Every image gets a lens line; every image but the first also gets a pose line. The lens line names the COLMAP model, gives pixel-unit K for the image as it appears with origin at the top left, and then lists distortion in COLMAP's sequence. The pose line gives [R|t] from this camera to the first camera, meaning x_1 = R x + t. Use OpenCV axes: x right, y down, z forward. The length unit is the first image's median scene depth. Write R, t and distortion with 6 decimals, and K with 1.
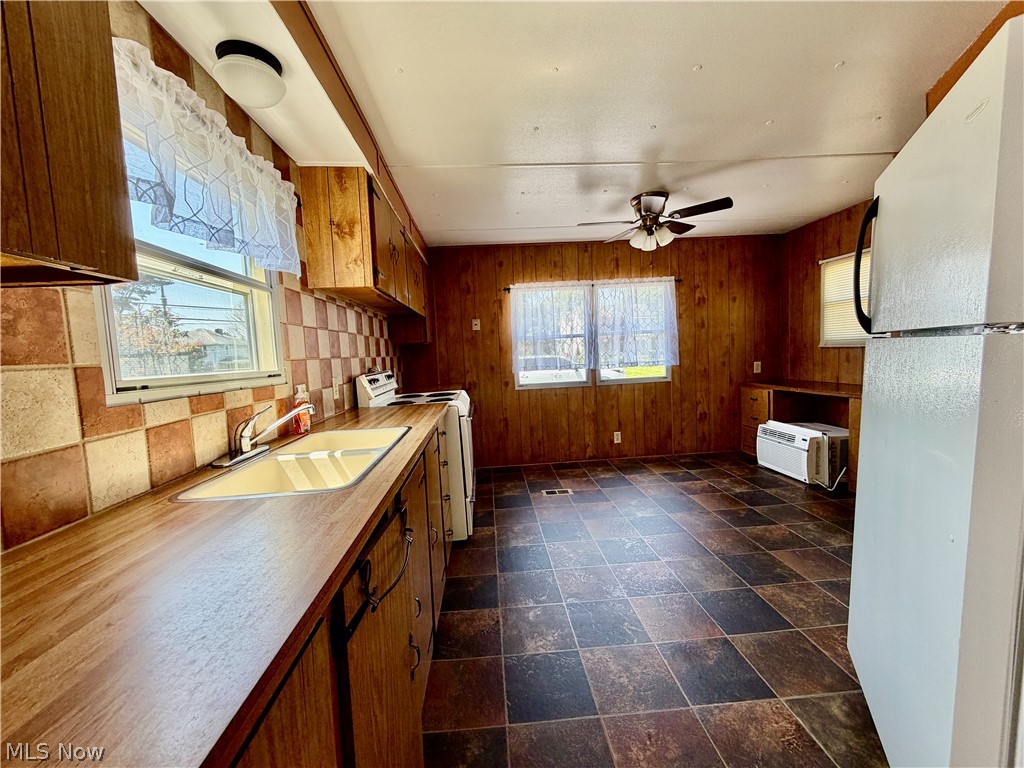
lens RADIAL K [[408.8, 0, 508.1], [0, 408.8, 382.1], [0, 0, 1]] dist [-0.001409, -0.000699]
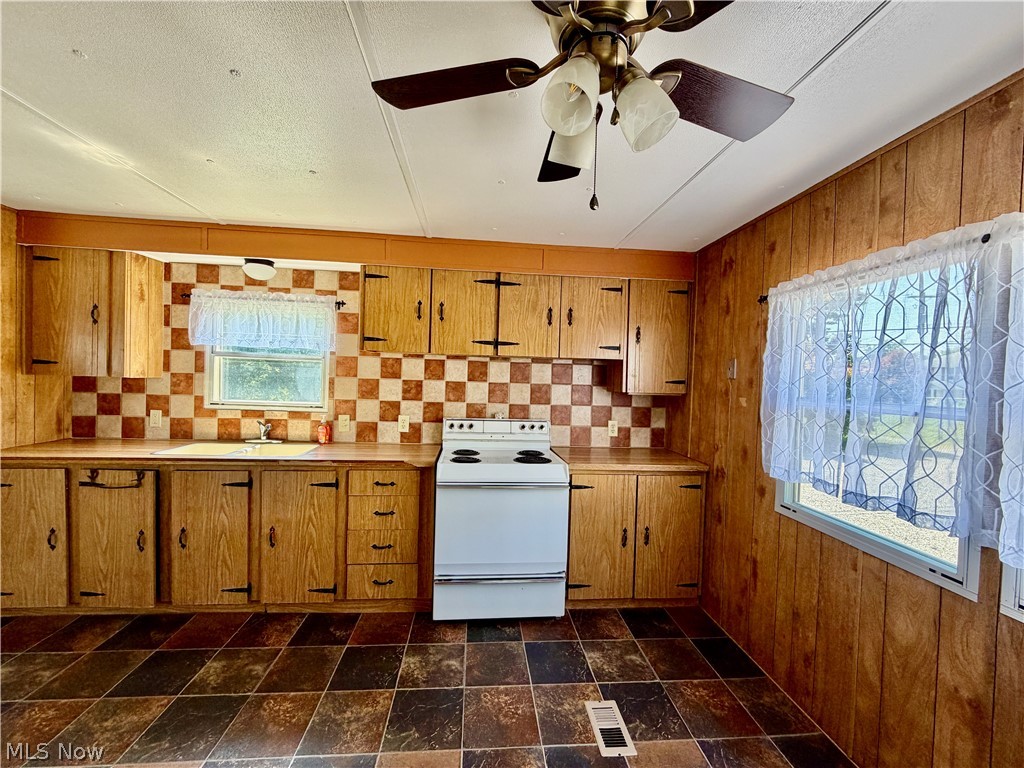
lens RADIAL K [[408.8, 0, 508.1], [0, 408.8, 382.1], [0, 0, 1]] dist [-0.001409, -0.000699]
pose [[0.023626, 0.061629, -0.997819, 0.475317], [-0.105854, 0.992642, 0.058803, -0.123566], [0.994101, 0.104234, 0.029975, 0.685979]]
